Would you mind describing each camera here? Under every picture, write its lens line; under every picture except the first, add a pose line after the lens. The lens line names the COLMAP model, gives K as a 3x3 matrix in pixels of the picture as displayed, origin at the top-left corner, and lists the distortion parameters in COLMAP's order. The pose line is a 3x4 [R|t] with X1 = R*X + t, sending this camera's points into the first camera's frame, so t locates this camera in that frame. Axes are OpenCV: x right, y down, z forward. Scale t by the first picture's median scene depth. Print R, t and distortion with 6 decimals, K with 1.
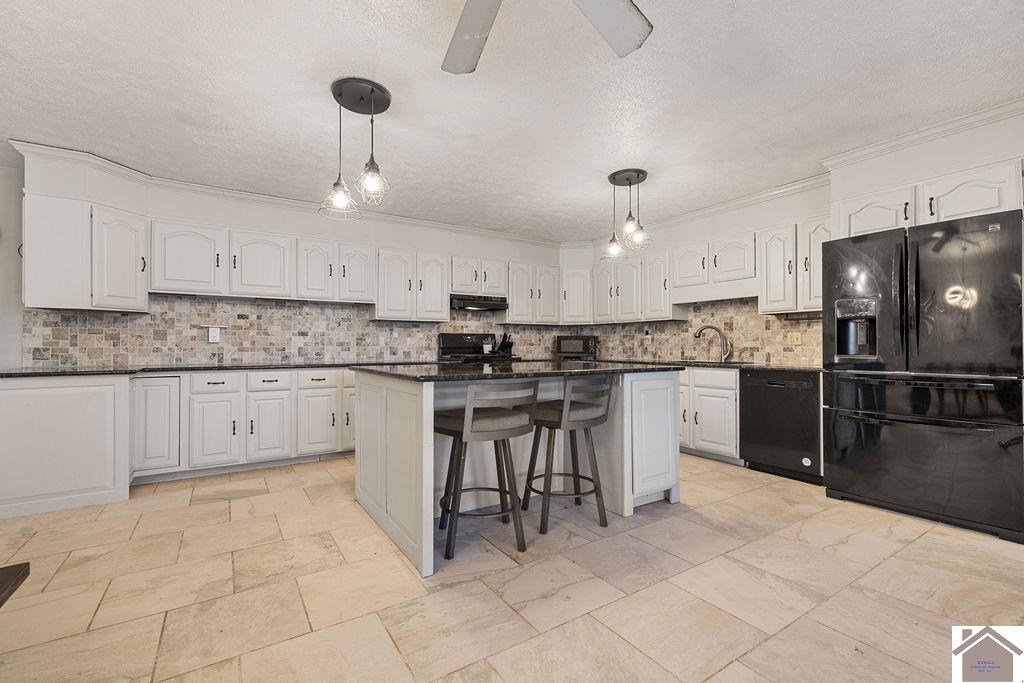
lens RADIAL K [[453.8, 0, 512.0], [0, 453.8, 341.5], [0, 0, 1]] dist [-0.012838, -0.000177]
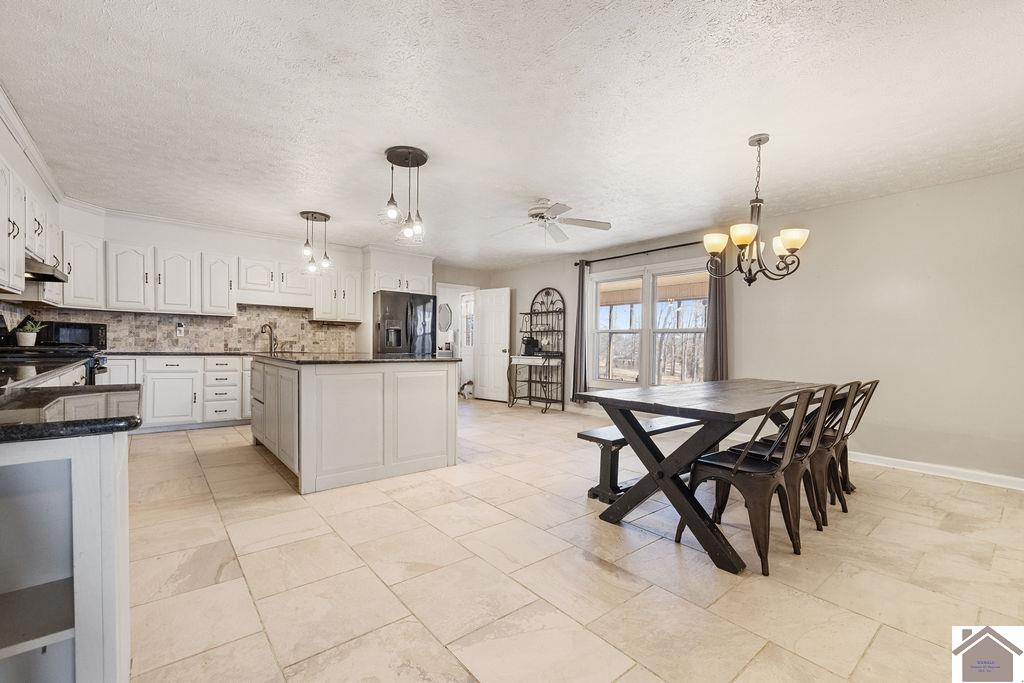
lens RADIAL K [[453.8, 0, 512.0], [0, 453.8, 341.5], [0, 0, 1]] dist [-0.012838, -0.000177]
pose [[-0.121786, -0.003783, 0.992549, -1.082622], [-0.037109, 0.999311, -0.000745, -0.012347], [-0.991862, -0.036923, -0.121843, 0.505284]]
